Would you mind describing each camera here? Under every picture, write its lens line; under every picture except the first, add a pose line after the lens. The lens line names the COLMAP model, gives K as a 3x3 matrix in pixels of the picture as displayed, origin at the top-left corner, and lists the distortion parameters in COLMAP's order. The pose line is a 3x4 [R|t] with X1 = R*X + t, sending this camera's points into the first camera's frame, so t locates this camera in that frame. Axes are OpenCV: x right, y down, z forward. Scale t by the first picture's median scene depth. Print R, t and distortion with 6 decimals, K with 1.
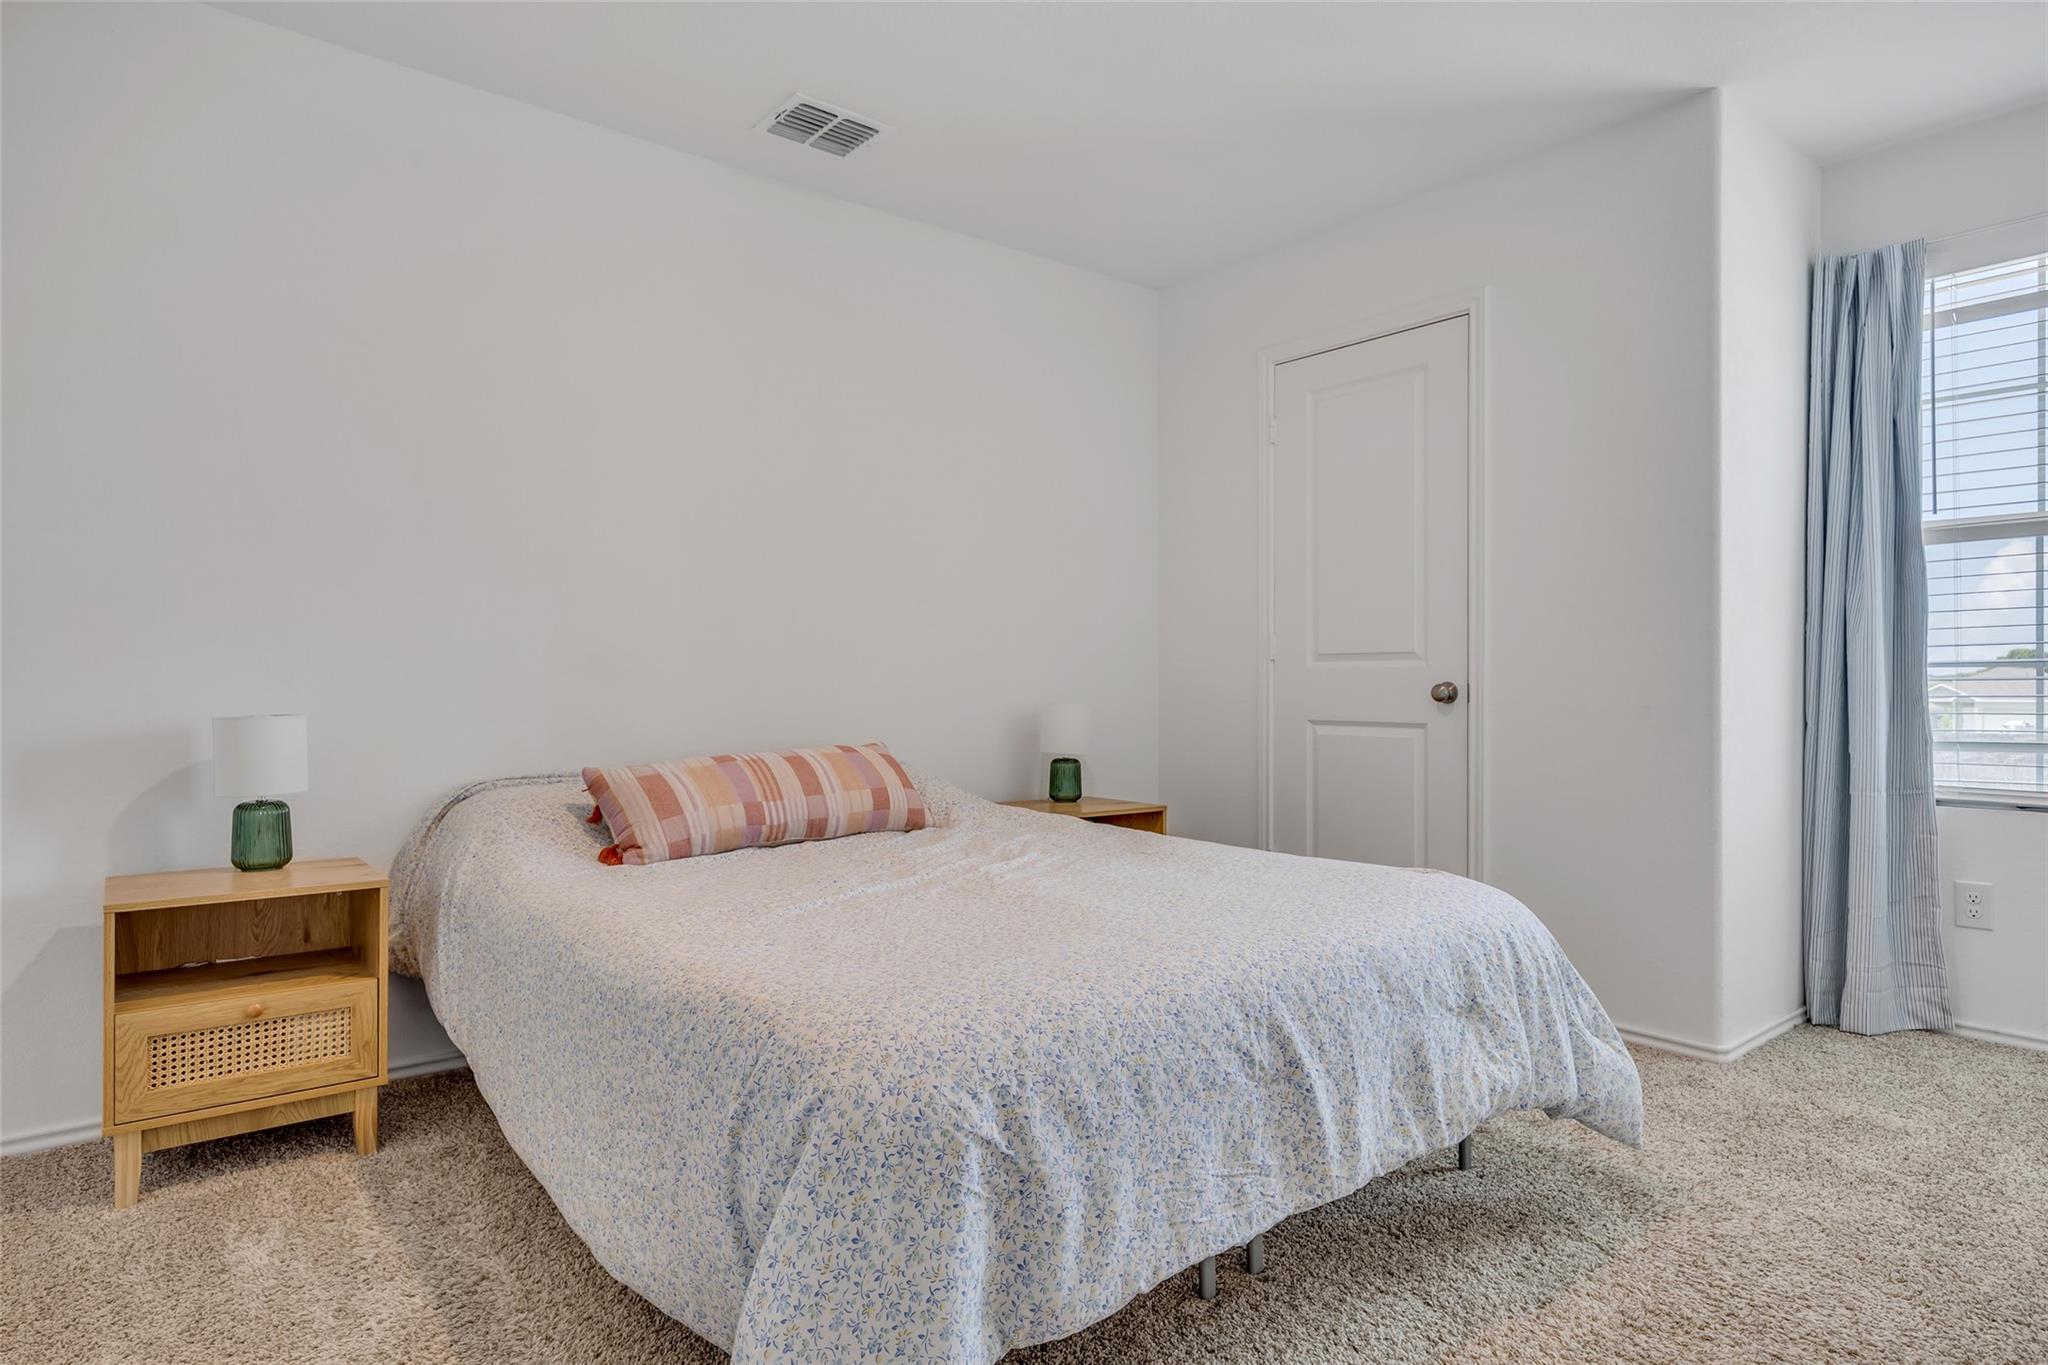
lens RADIAL K [[1153.3, 0, 1024.8], [0, 1153.3, 681.6], [0, 0, 1]] dist [0.002332, 0.000278]
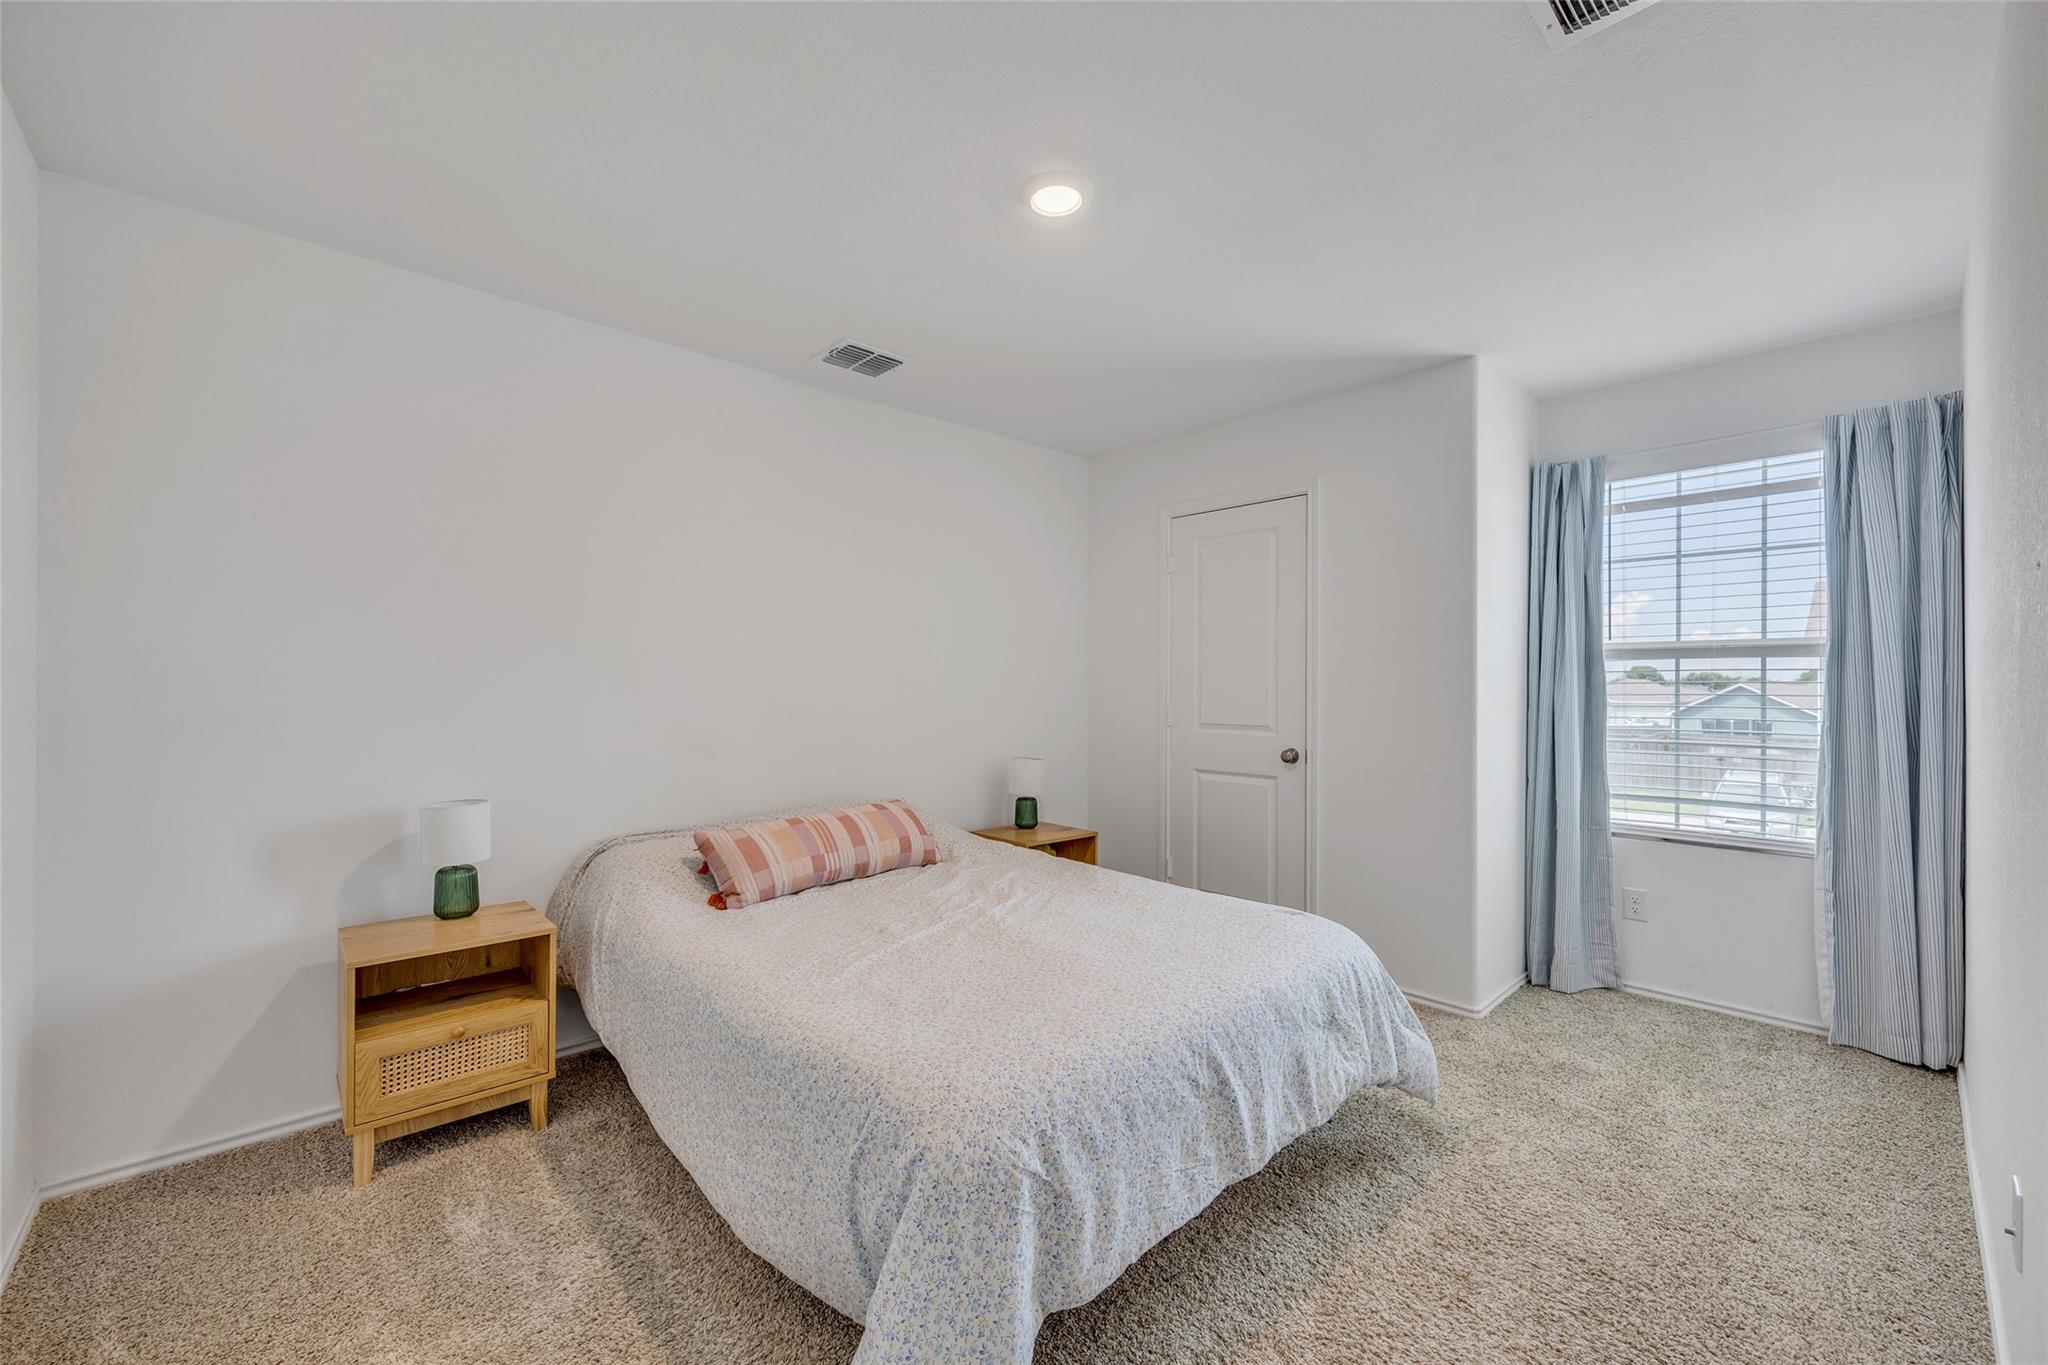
lens RADIAL K [[826.7, 0, 1024.3], [0, 826.7, 682.5], [0, 0, 1]] dist [0.000199, 0.001142]
pose [[0.997362, 0.006355, 0.072313, -0.076722], [-0.006321, 0.999980, -0.000697, -0.135606], [-0.072316, 0.000238, 0.997382, -0.022910]]
